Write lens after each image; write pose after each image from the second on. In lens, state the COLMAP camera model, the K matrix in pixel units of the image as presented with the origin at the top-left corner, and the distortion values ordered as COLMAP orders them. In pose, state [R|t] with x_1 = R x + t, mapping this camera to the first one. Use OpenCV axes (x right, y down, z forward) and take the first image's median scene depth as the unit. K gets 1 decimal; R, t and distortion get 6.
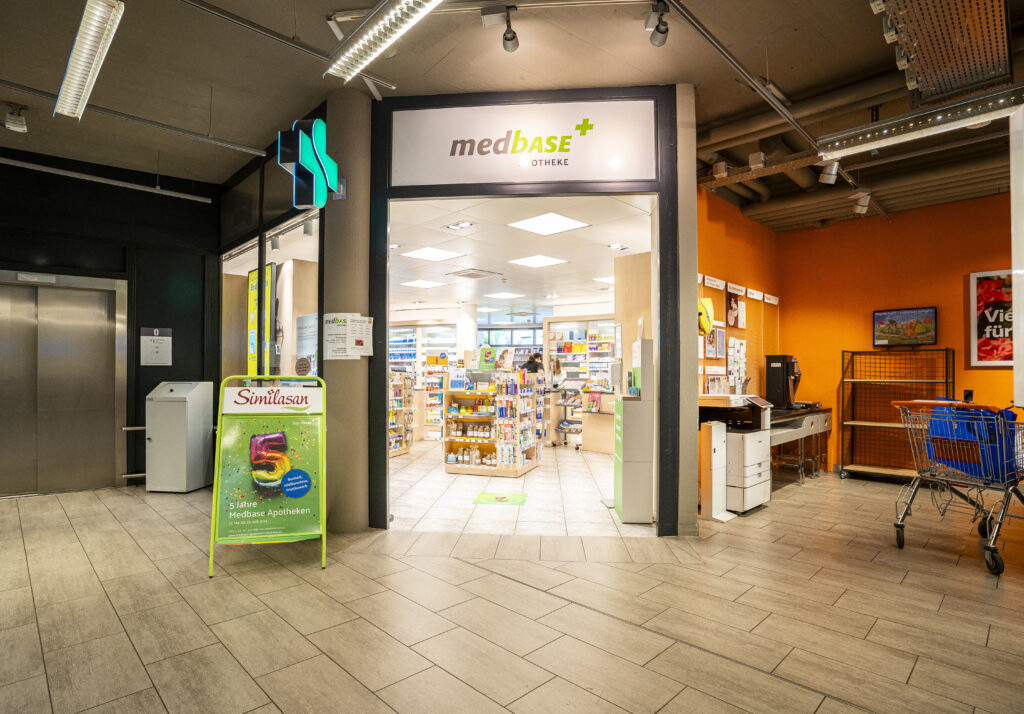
lens RADIAL K [[558.4, 0, 511.0], [0, 558.4, 369.3], [0, 0, 1]] dist [0.003362, 0.000968]
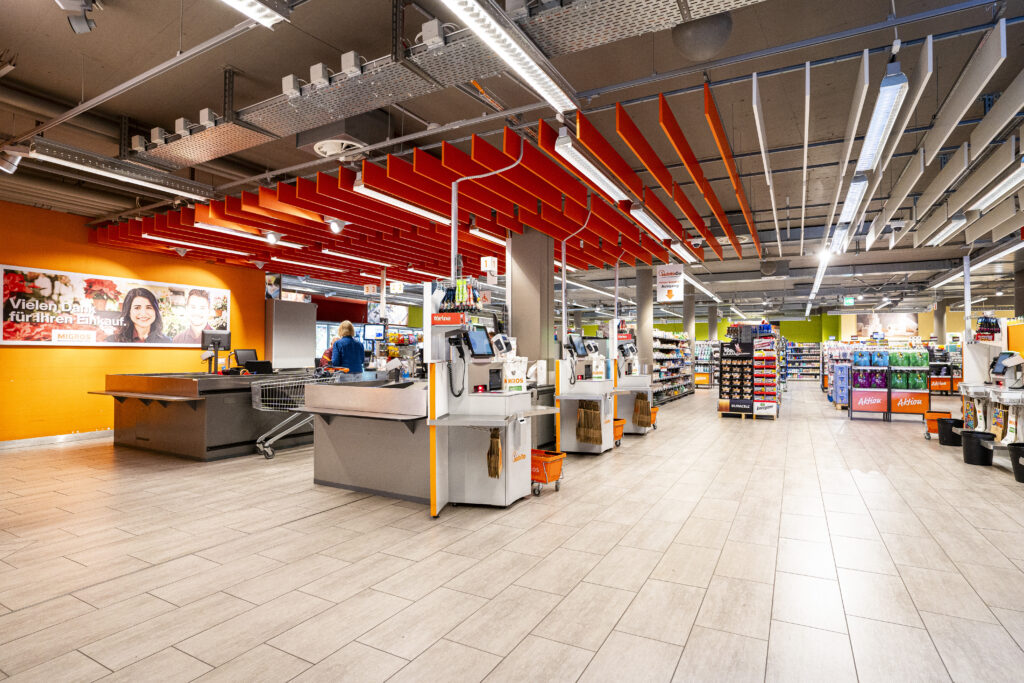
lens RADIAL K [[502.0, 0, 512.6], [0, 502.0, 357.5], [0, 0, 1]] dist [-0.000920, -0.000196]
pose [[-0.285705, 0.000013, 0.958318, -0.473536], [-0.010977, 0.999934, -0.003286, 0.012301], [-0.958255, -0.011458, -0.285686, 0.288673]]
